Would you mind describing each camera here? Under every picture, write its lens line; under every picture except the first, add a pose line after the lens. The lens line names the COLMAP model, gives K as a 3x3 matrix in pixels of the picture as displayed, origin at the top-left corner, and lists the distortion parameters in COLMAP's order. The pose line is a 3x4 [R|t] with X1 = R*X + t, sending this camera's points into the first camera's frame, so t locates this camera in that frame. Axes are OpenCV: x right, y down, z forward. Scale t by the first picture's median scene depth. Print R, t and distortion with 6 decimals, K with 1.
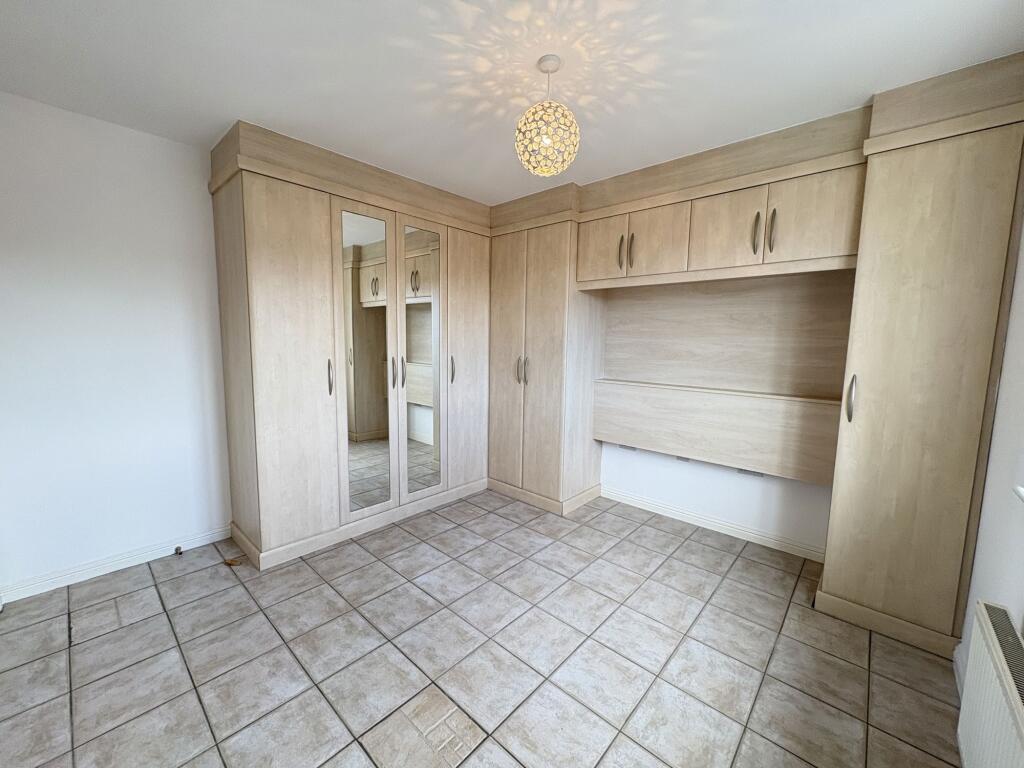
lens RADIAL K [[405.3, 0, 513.9], [0, 405.3, 383.5], [0, 0, 1]] dist [0.001328, -0.000017]
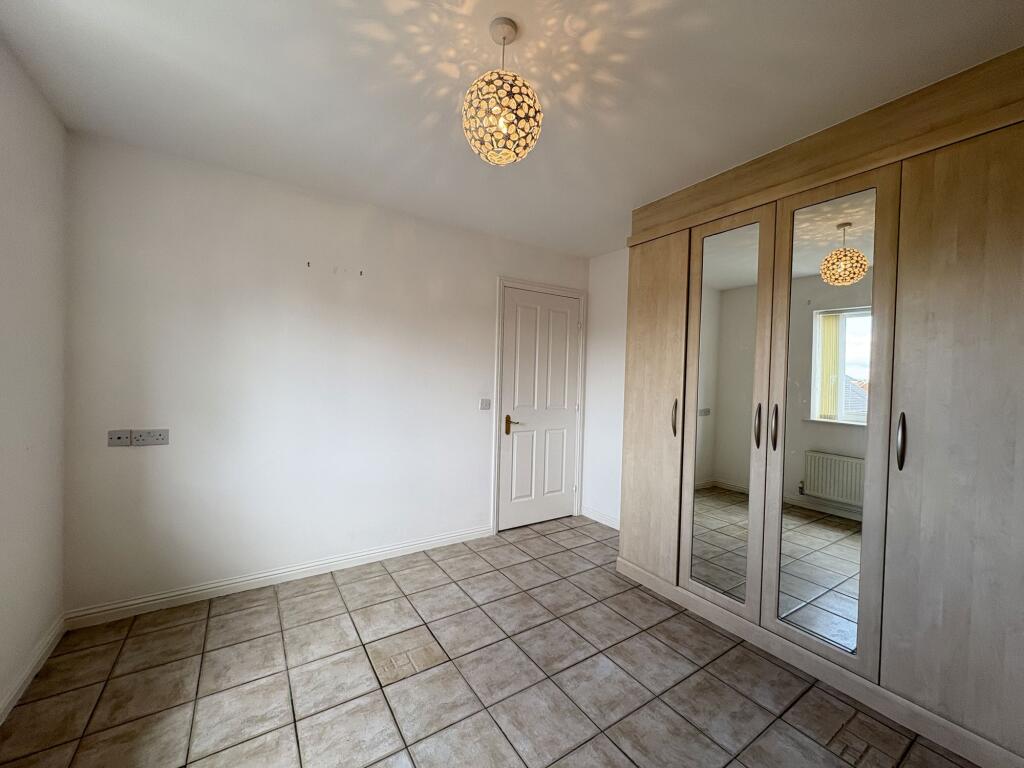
lens RADIAL K [[405.3, 0, 509.5], [0, 405.3, 383.2], [0, 0, 1]] dist [0.001328, -0.000017]
pose [[-0.257192, -0.008421, -0.966324, 0.593047], [-0.132950, 0.990762, 0.026751, -0.072263], [0.957171, 0.135353, -0.255935, 0.896753]]
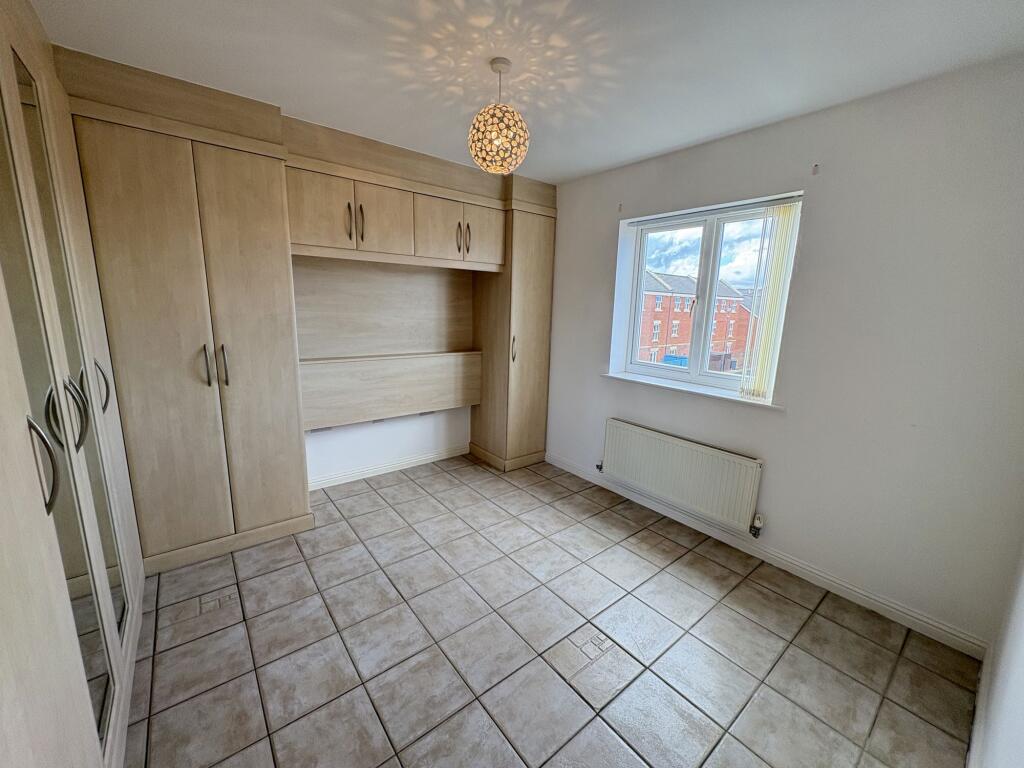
lens RADIAL K [[405.3, 0, 509.5], [0, 405.3, 382.8], [0, 0, 1]] dist [0.001328, -0.000017]
pose [[0.167658, -0.200092, 0.965326, -0.737441], [0.080842, 0.978679, 0.188819, -0.123896], [-0.982525, 0.046382, 0.180259, 0.563552]]
